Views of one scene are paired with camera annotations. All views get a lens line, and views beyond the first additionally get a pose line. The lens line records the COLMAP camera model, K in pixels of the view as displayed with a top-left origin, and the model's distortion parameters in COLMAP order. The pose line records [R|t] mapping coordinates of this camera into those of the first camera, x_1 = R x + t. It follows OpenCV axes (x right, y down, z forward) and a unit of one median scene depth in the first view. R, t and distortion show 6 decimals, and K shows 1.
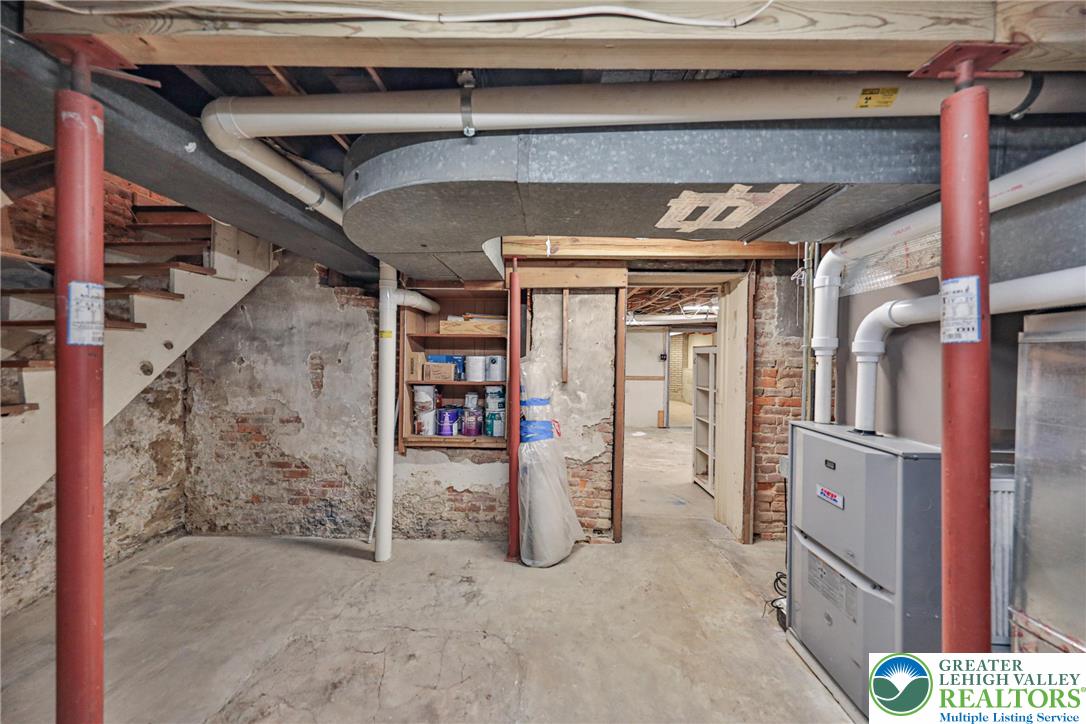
lens RADIAL K [[379.0, 0, 541.5], [0, 379.0, 359.7], [0, 0, 1]] dist [0.021659, -0.008234]
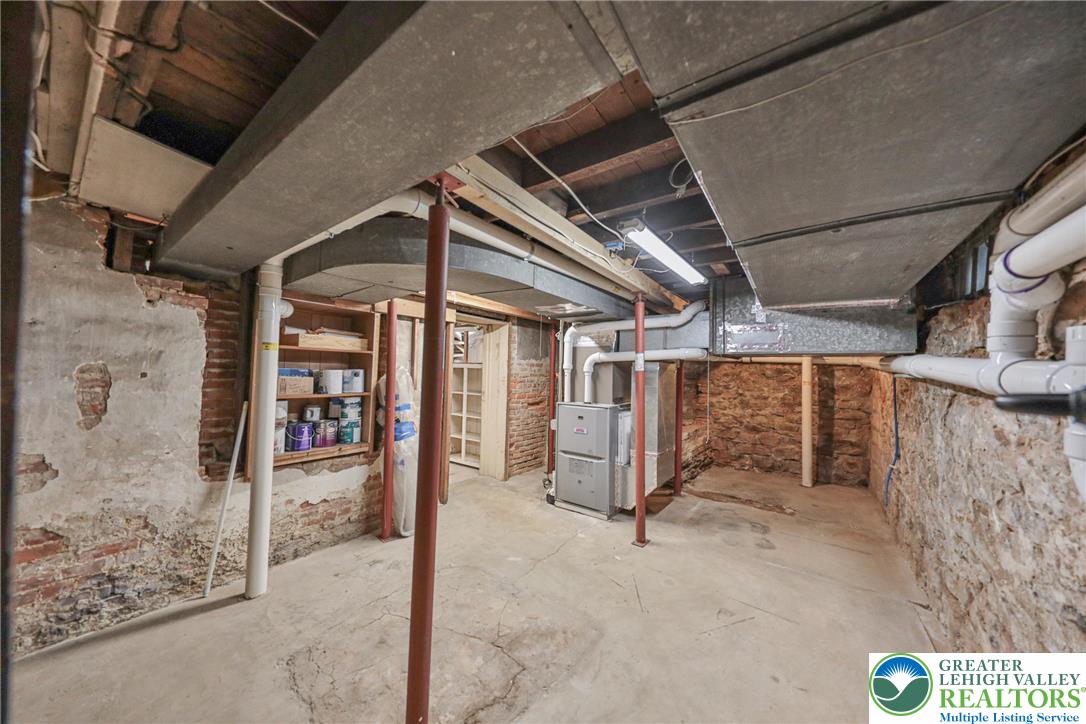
lens RADIAL K [[379.0, 0, 541.5], [0, 379.0, 359.7], [0, 0, 1]] dist [0.021659, -0.008234]
pose [[0.546424, 0.027989, 0.837041, -0.744892], [-0.009155, 0.999581, -0.027448, -0.013050], [-0.837459, 0.007335, 0.546451, -0.058399]]
